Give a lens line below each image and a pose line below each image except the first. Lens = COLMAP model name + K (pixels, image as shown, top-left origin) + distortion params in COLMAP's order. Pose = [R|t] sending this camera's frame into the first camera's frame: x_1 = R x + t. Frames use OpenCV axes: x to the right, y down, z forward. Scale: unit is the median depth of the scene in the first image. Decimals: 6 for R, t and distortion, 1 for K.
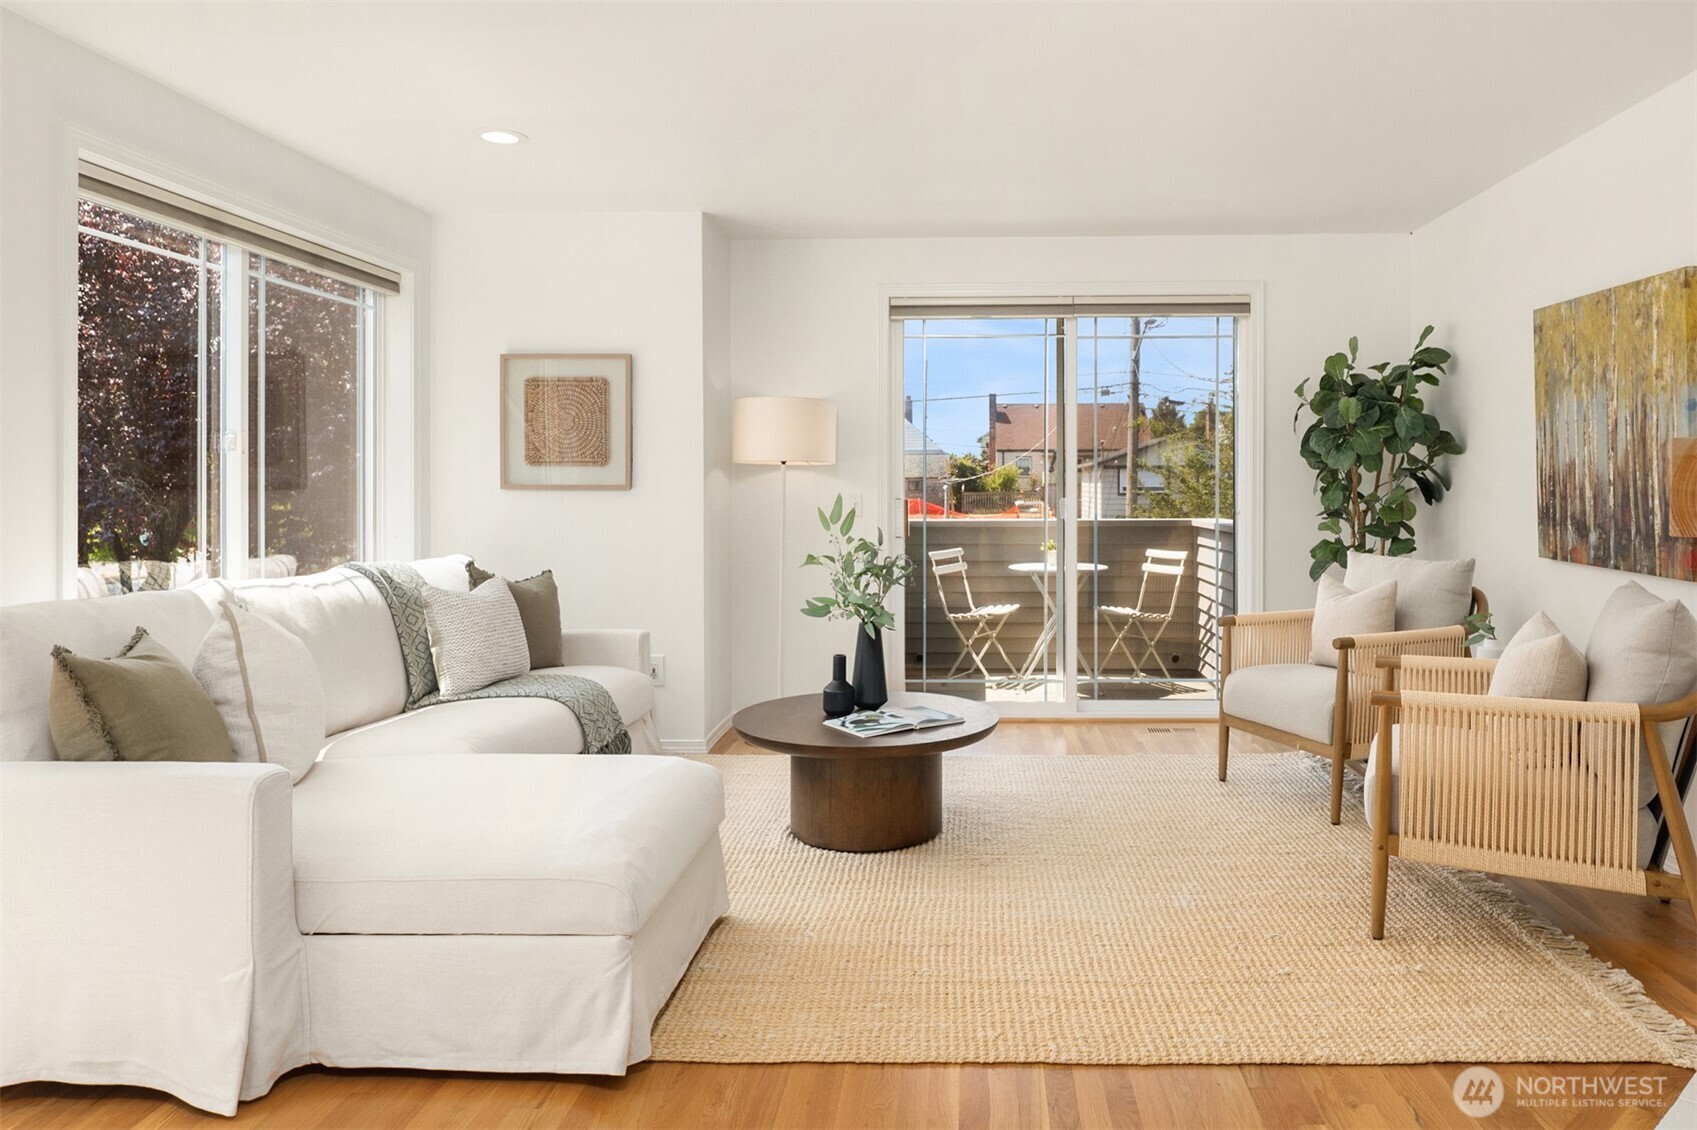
lens RADIAL K [[1132.5, 0, 850.7], [0, 1132.5, 474.1], [0, 0, 1]] dist [-0.049427, 0.003809]
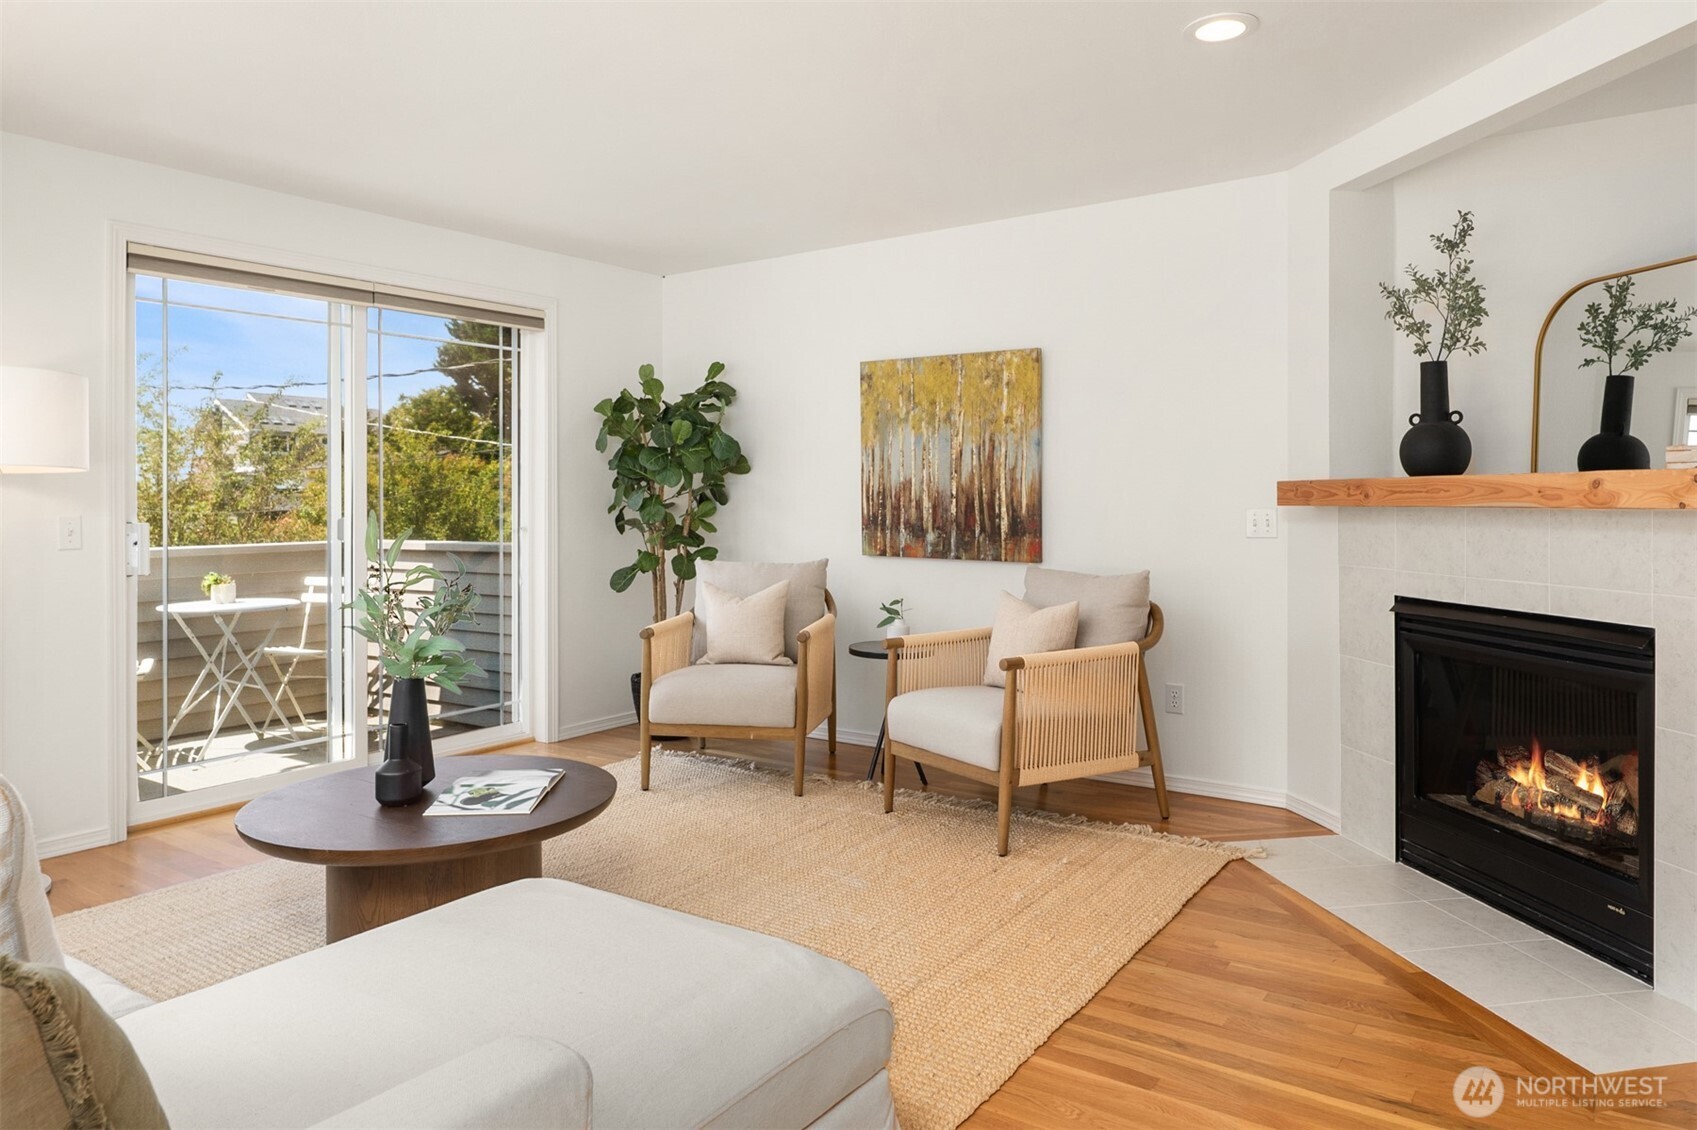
lens RADIAL K [[1130.7, 0, 841.9], [0, 1130.7, 501.5], [0, 0, 1]] dist [-0.000454, 0.001649]
pose [[0.496806, -0.005700, 0.867843, -0.398849], [0.000009, 0.999978, 0.006563, 0.003409], [-0.867862, -0.003253, 0.496795, 0.282335]]
